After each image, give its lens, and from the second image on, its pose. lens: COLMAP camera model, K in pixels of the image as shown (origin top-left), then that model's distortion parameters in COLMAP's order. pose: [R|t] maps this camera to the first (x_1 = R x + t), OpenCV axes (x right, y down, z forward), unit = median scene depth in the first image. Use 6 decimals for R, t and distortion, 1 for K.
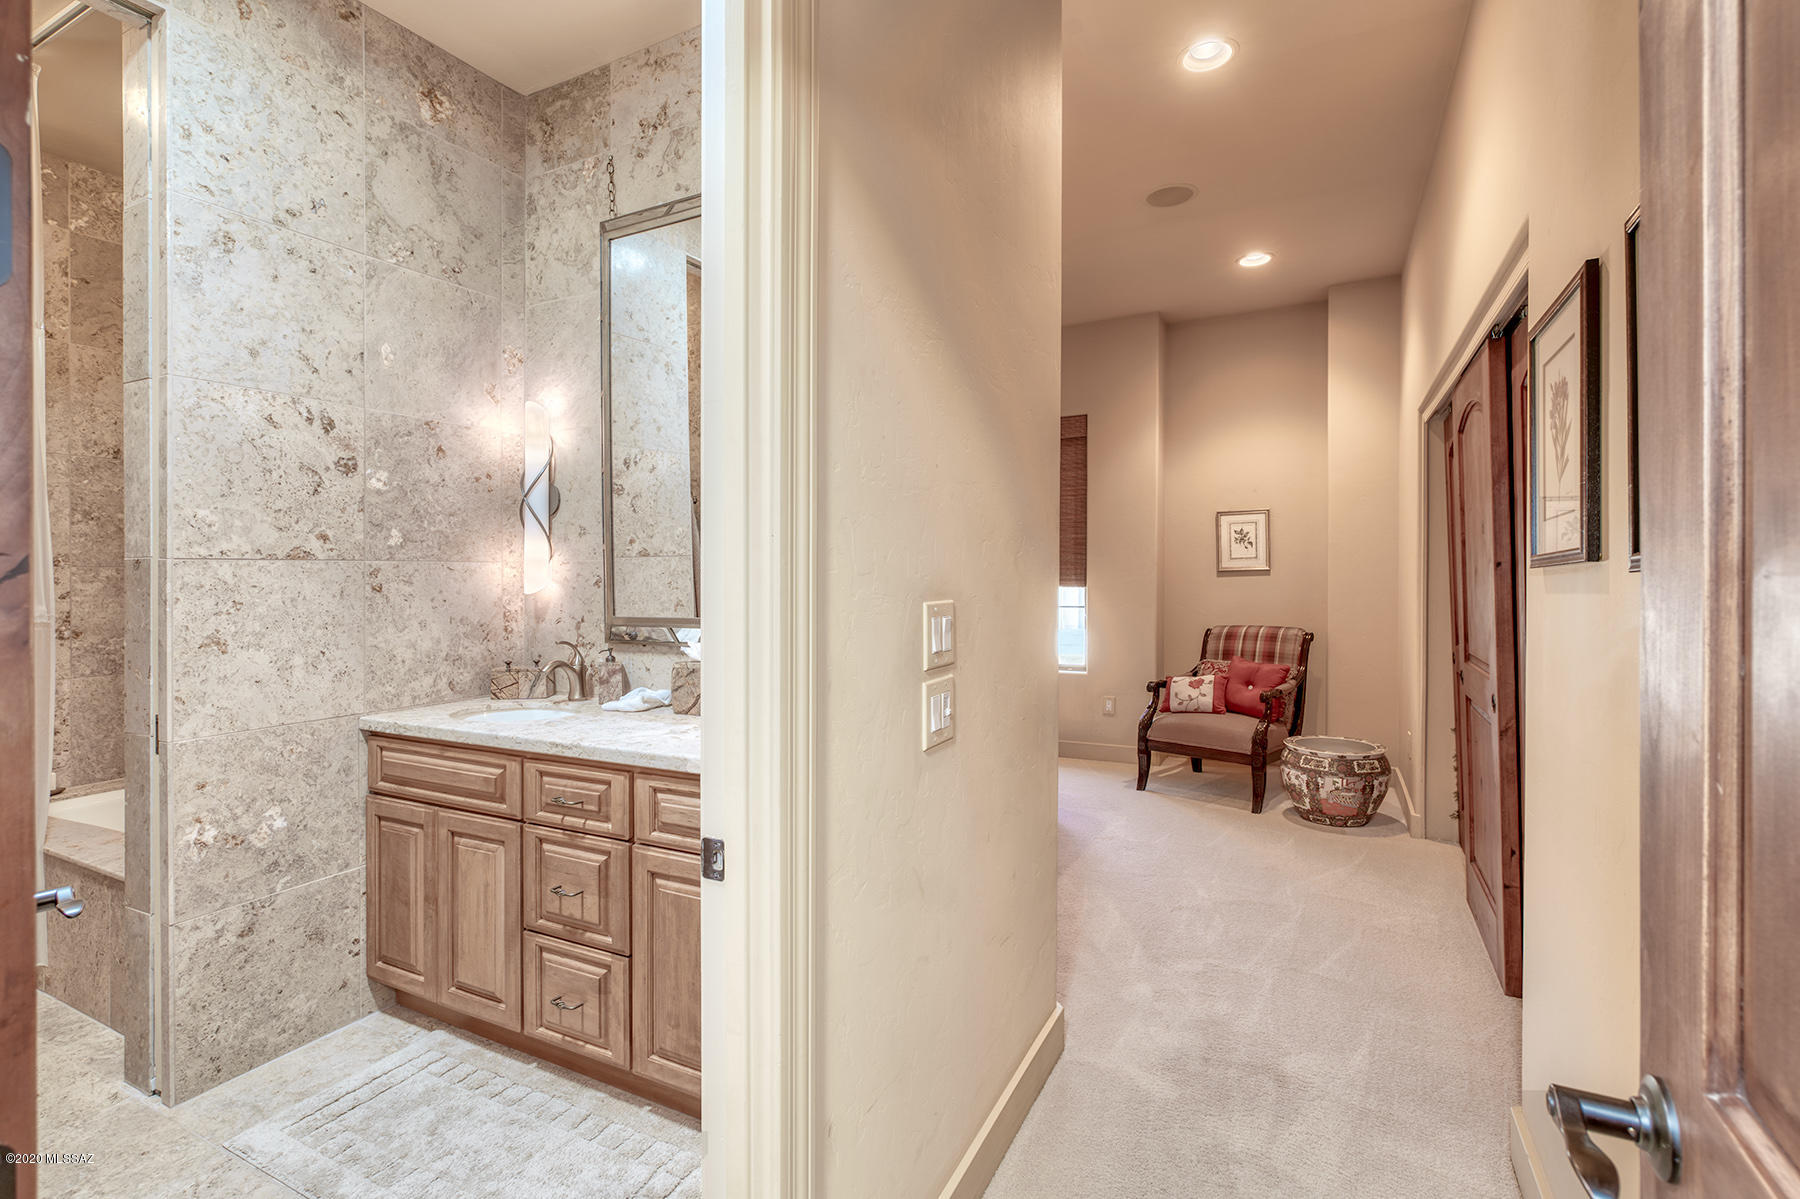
lens RADIAL K [[817.2, 0, 893.9], [0, 817.2, 591.0], [0, 0, 1]] dist [-0.003962, 0.000827]
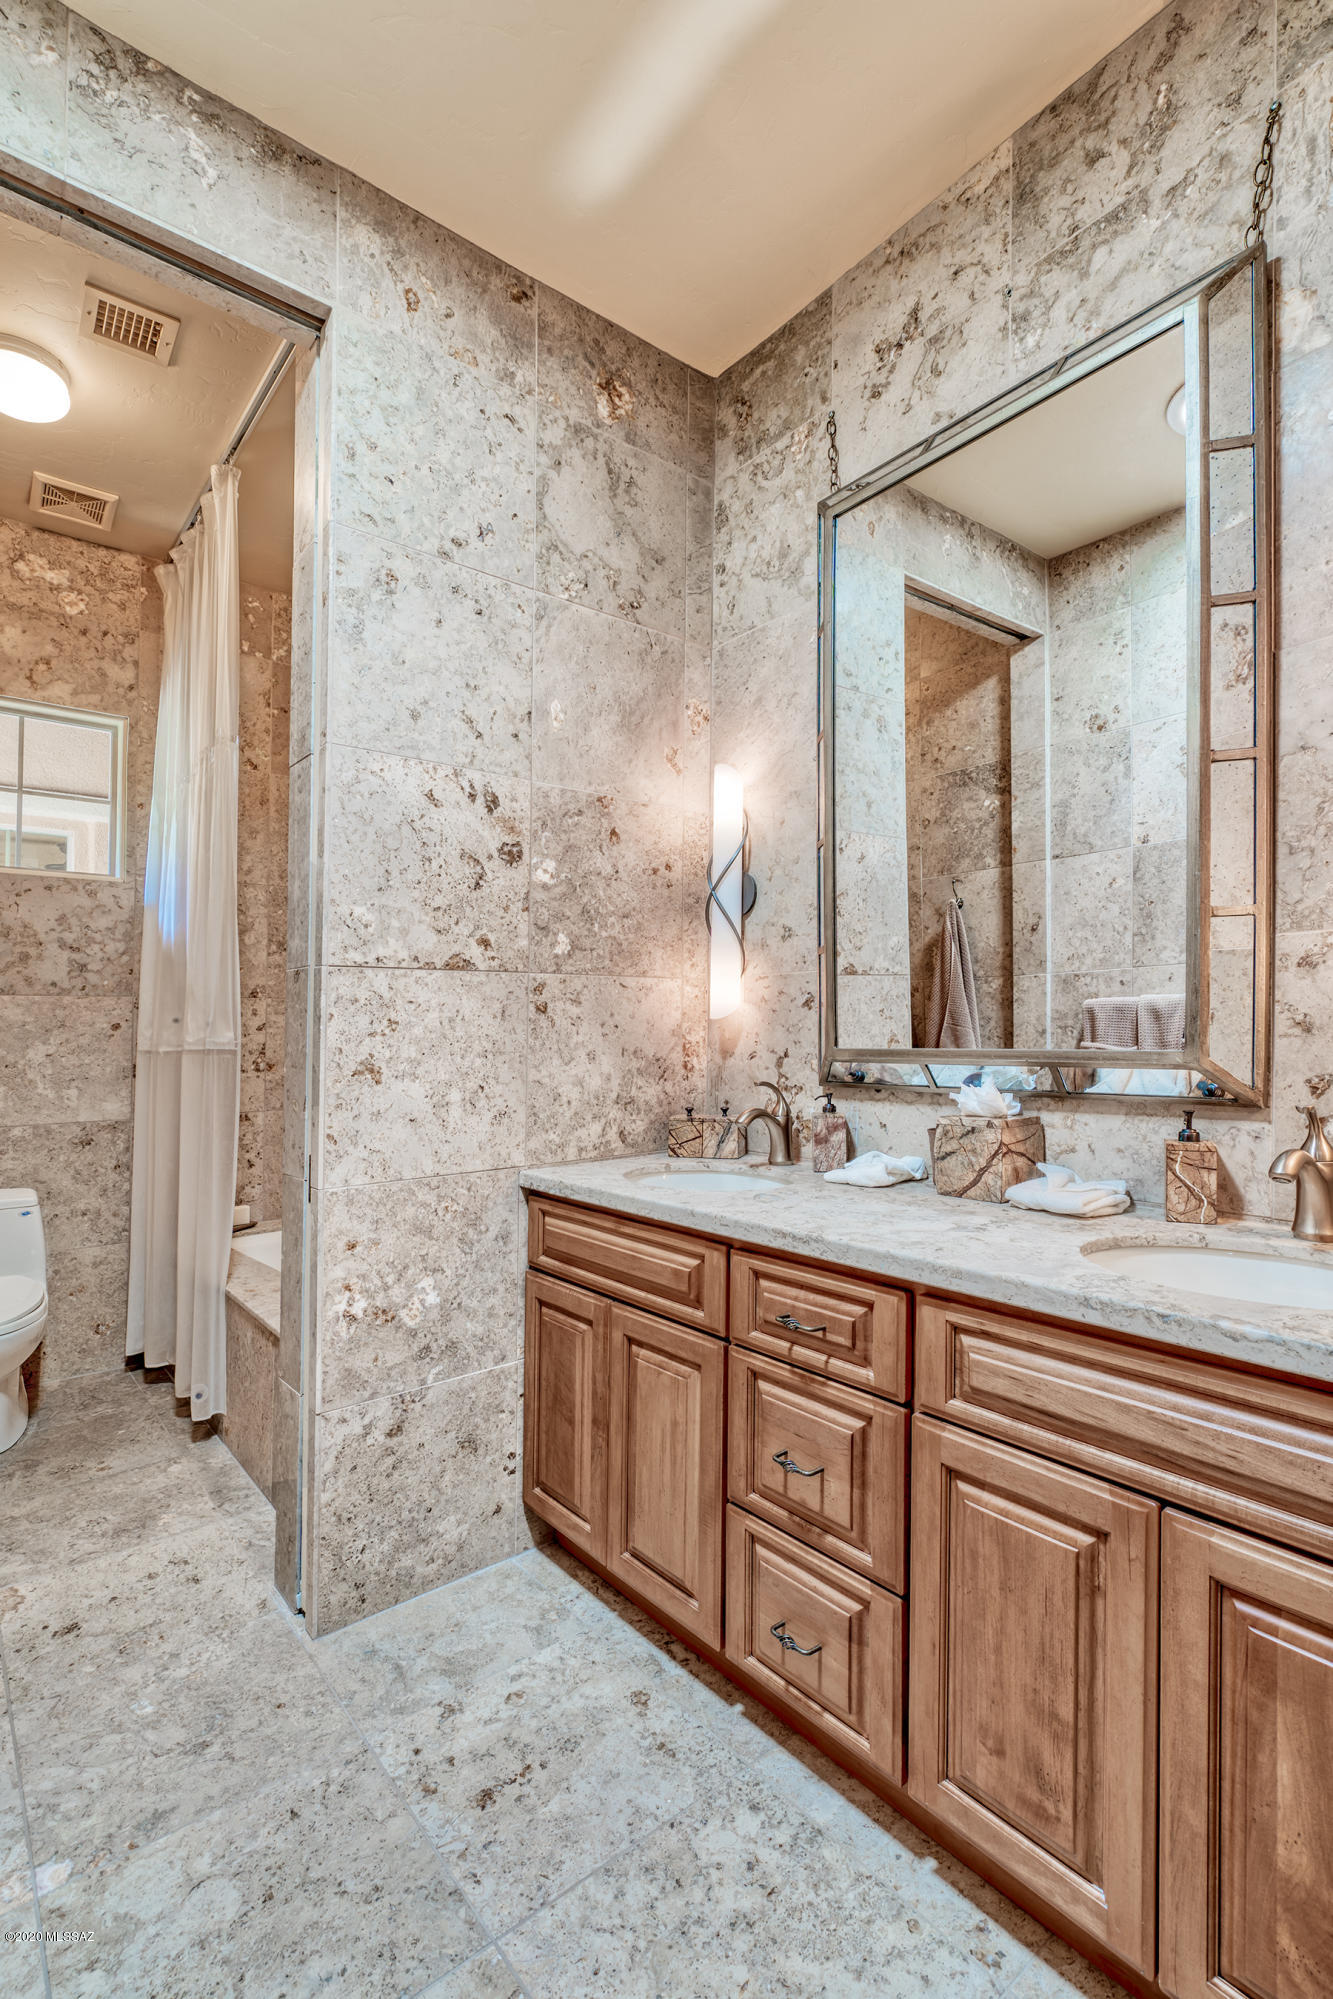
lens RADIAL K [[907.6, 0, 735.0], [0, 907.6, 1035.2], [0, 0, 1]] dist [-0.003962, 0.000827]
pose [[0.942263, 0.008658, -0.334761, -0.174766], [-0.012837, 0.999865, -0.010272, 0.031455], [0.334627, 0.013976, 0.942247, 0.253058]]
